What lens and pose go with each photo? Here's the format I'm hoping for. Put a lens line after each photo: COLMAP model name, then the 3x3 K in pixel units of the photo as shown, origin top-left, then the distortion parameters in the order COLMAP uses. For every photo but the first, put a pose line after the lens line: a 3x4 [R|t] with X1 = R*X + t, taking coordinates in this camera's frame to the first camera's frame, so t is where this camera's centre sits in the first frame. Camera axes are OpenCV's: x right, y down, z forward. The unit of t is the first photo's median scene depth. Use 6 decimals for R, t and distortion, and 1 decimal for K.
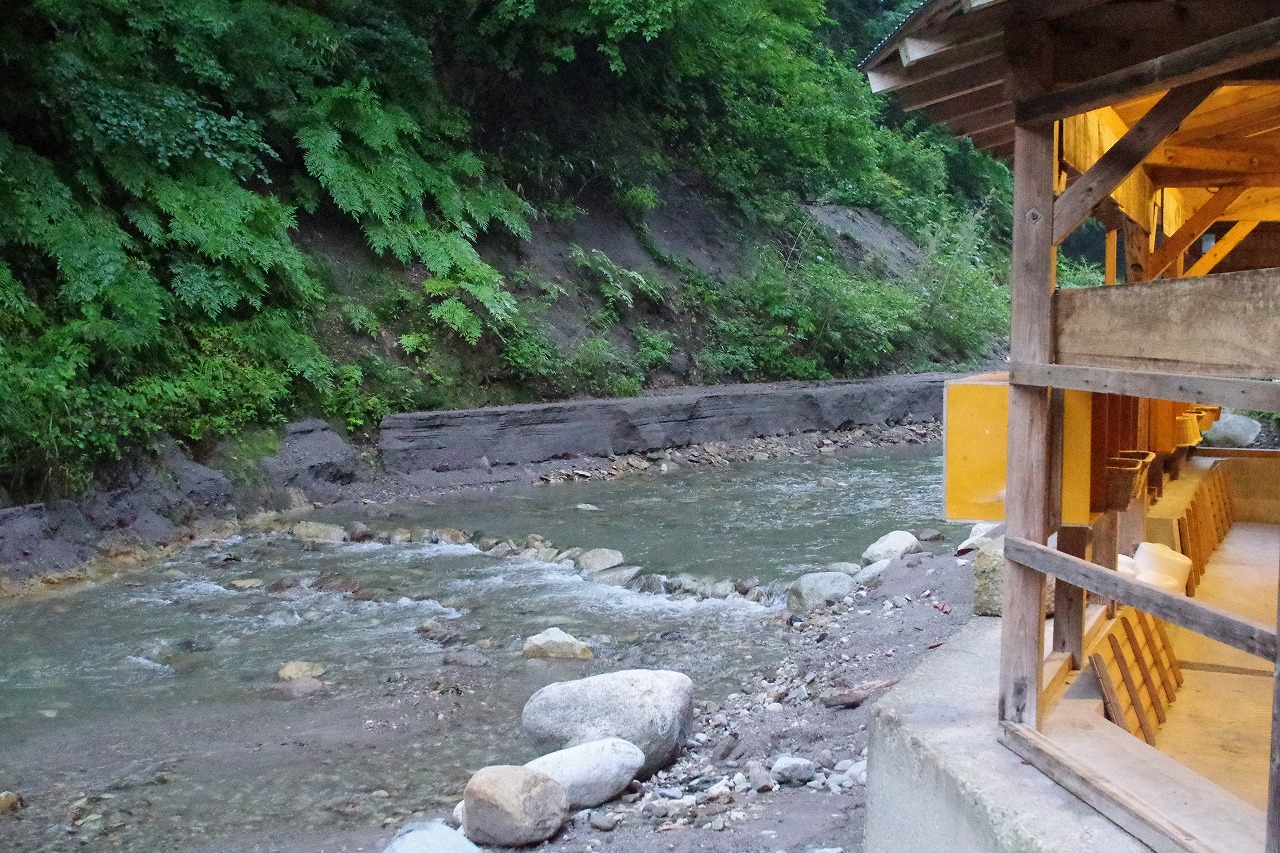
lens RADIAL K [[1671.0, 0, 638.8], [0, 1671.0, 440.8], [0, 0, 1]] dist [-0.181590, 0.284731]
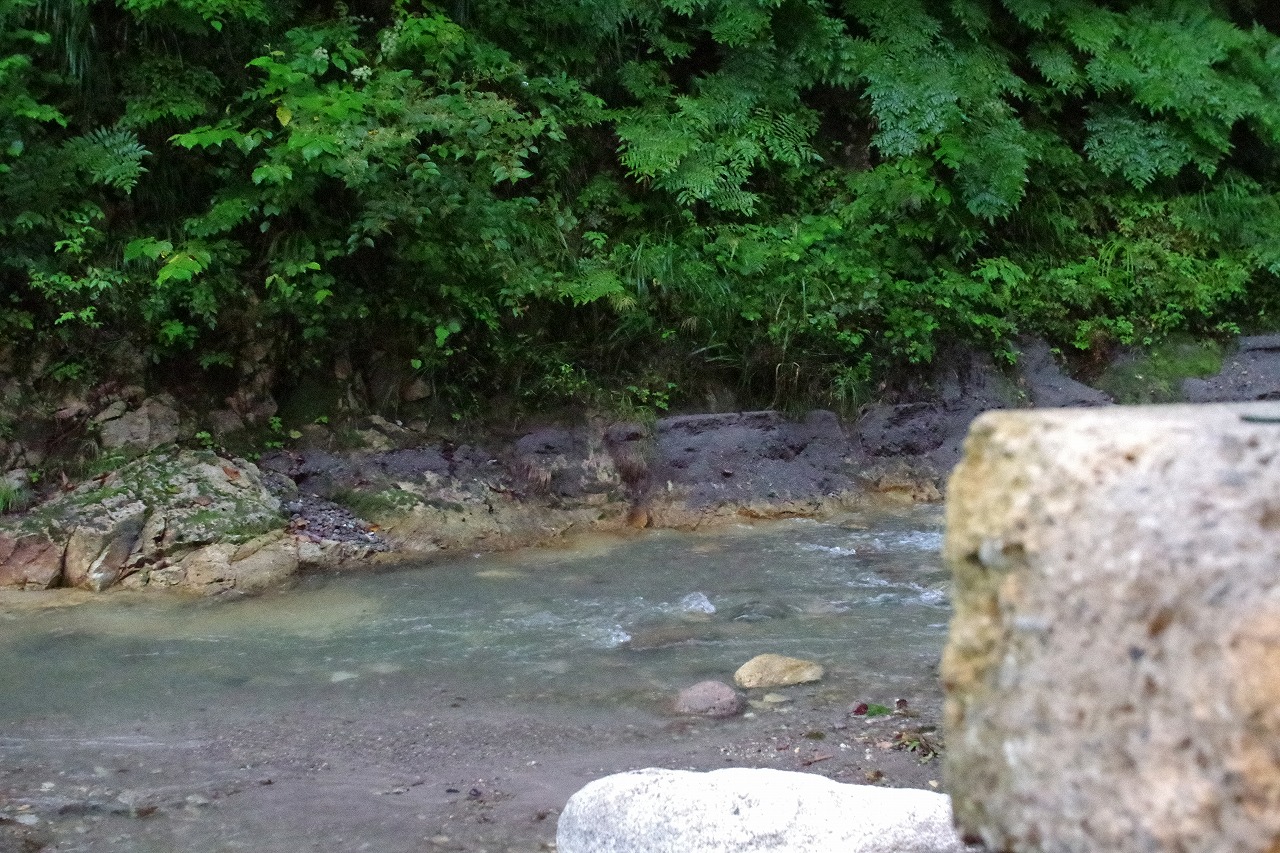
lens RADIAL K [[1671.0, 0, 638.8], [0, 1671.0, 440.8], [0, 0, 1]] dist [-0.181590, 0.284731]
pose [[0.711819, 0.045799, -0.700868, 0.100229], [-0.039125, 0.998908, 0.025539, 0.027383], [0.701272, 0.009242, 0.712834, 0.327394]]
